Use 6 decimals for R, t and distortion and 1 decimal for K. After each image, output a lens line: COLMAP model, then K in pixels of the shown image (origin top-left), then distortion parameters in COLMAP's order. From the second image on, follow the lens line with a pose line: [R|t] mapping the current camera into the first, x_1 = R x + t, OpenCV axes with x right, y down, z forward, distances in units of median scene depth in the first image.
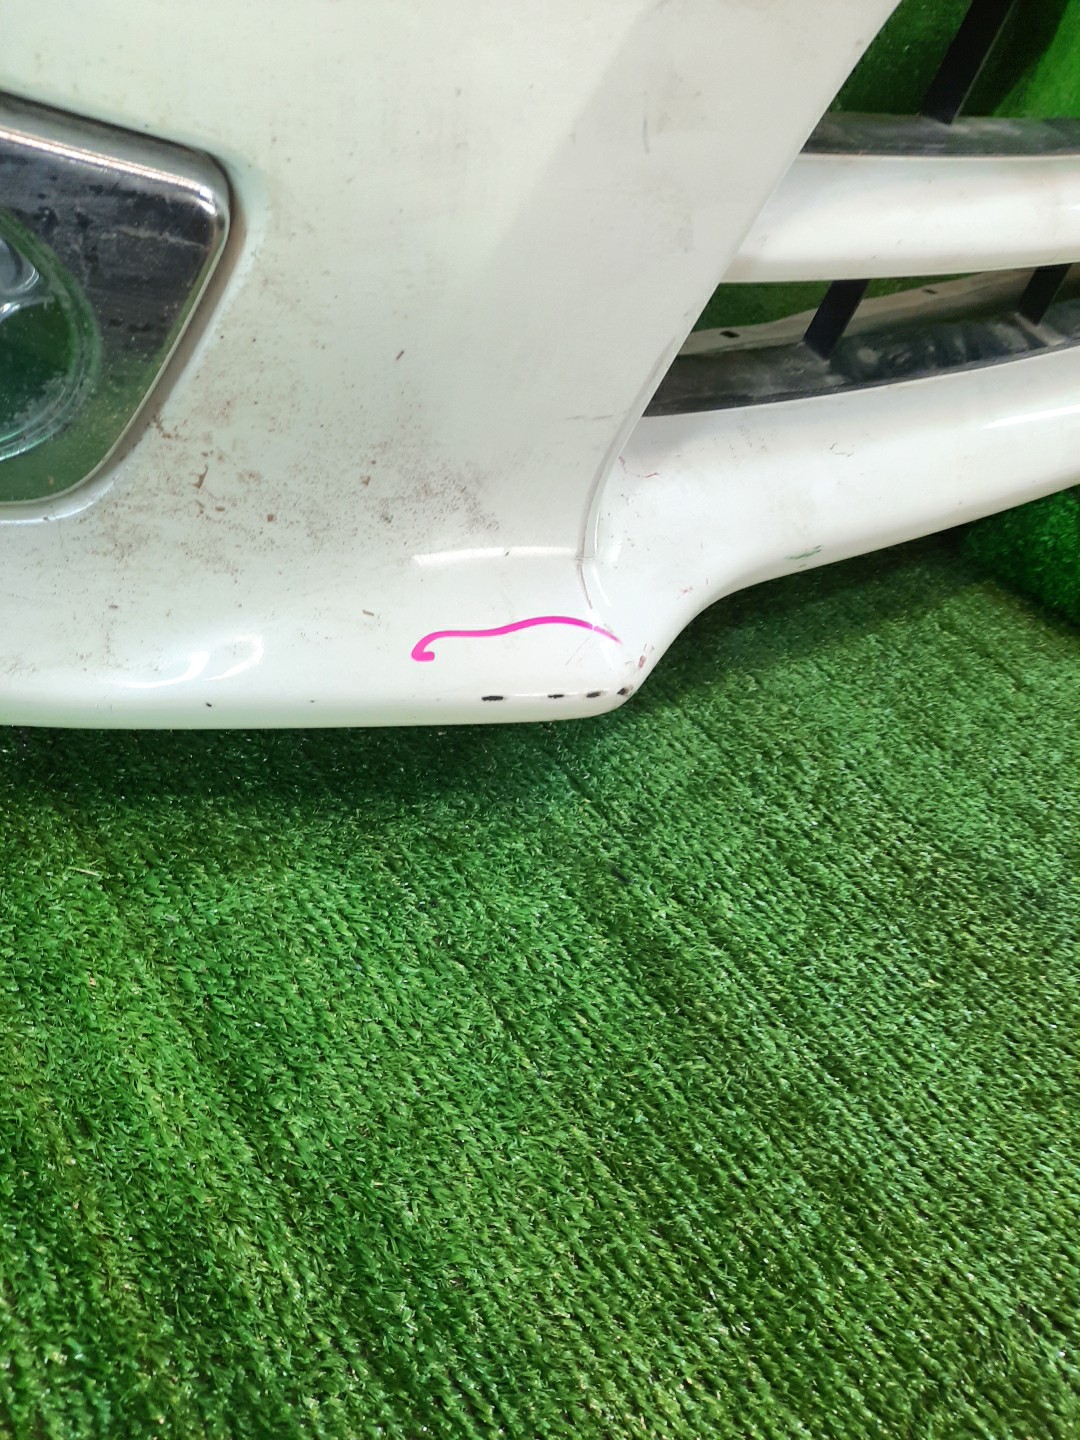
lens RADIAL K [[1087.8, 0, 541.2], [0, 1087.8, 720.3], [0, 0, 1]] dist [0.010272, 0.012058]
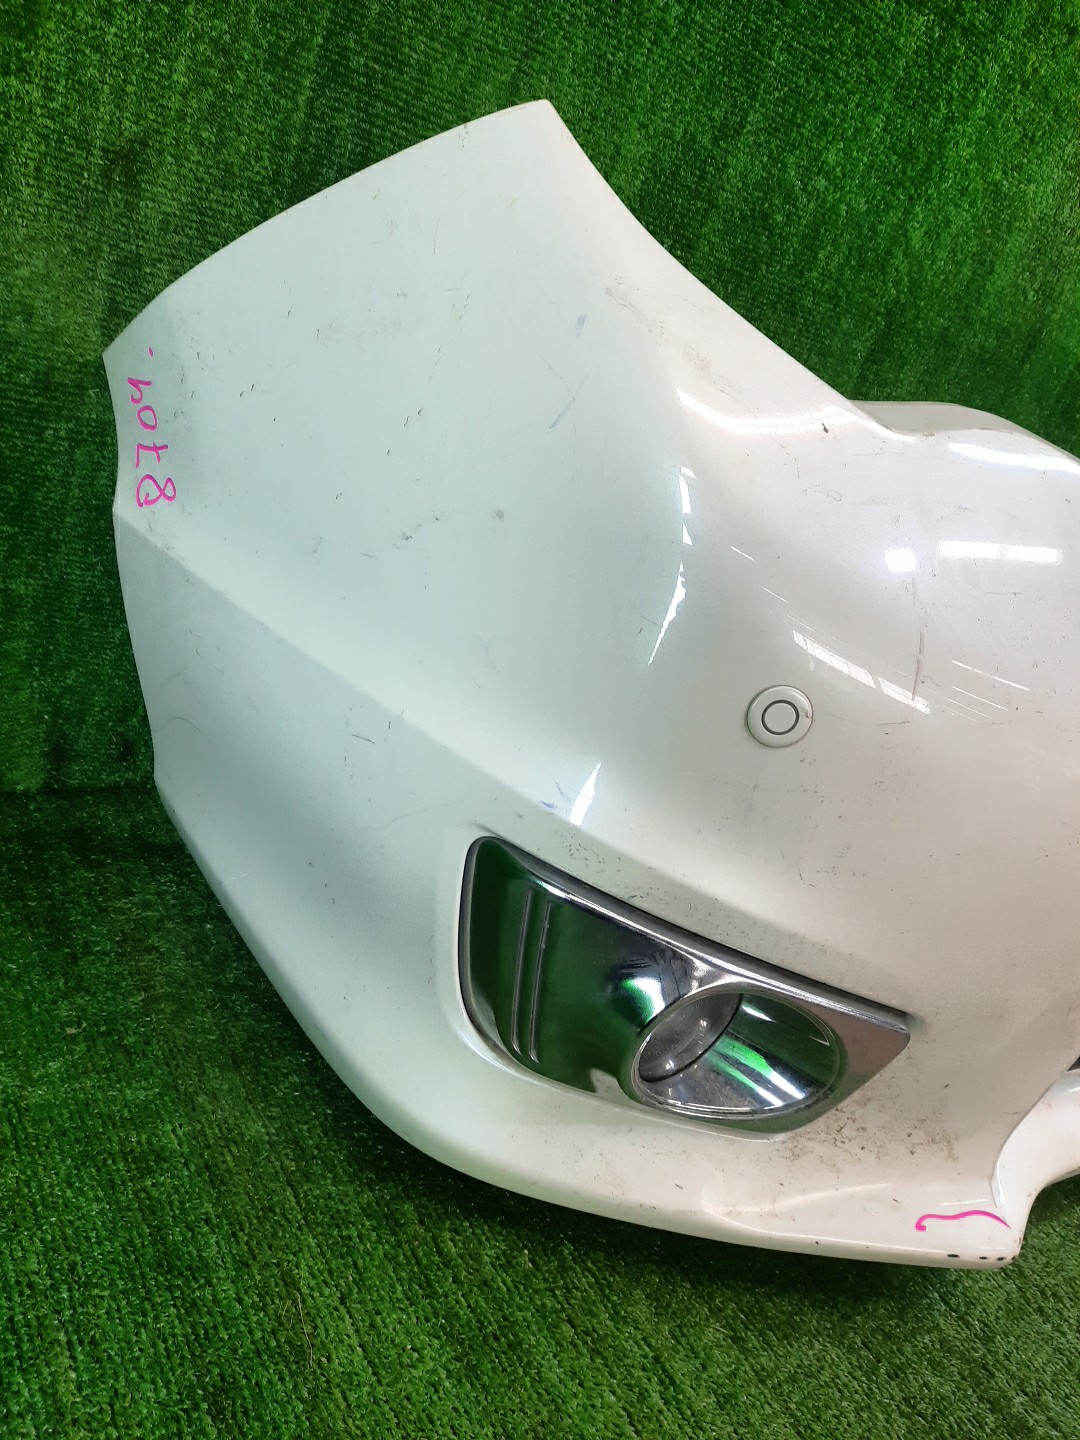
lens RADIAL K [[1087.8, 0, 538.2], [0, 1087.8, 720.2], [0, 0, 1]] dist [0.010272, 0.012058]
pose [[0.991717, 0.128342, -0.005011, -0.769535], [-0.121751, 0.926926, -0.354942, -0.106329], [-0.040909, 0.352613, 0.934875, -0.945413]]
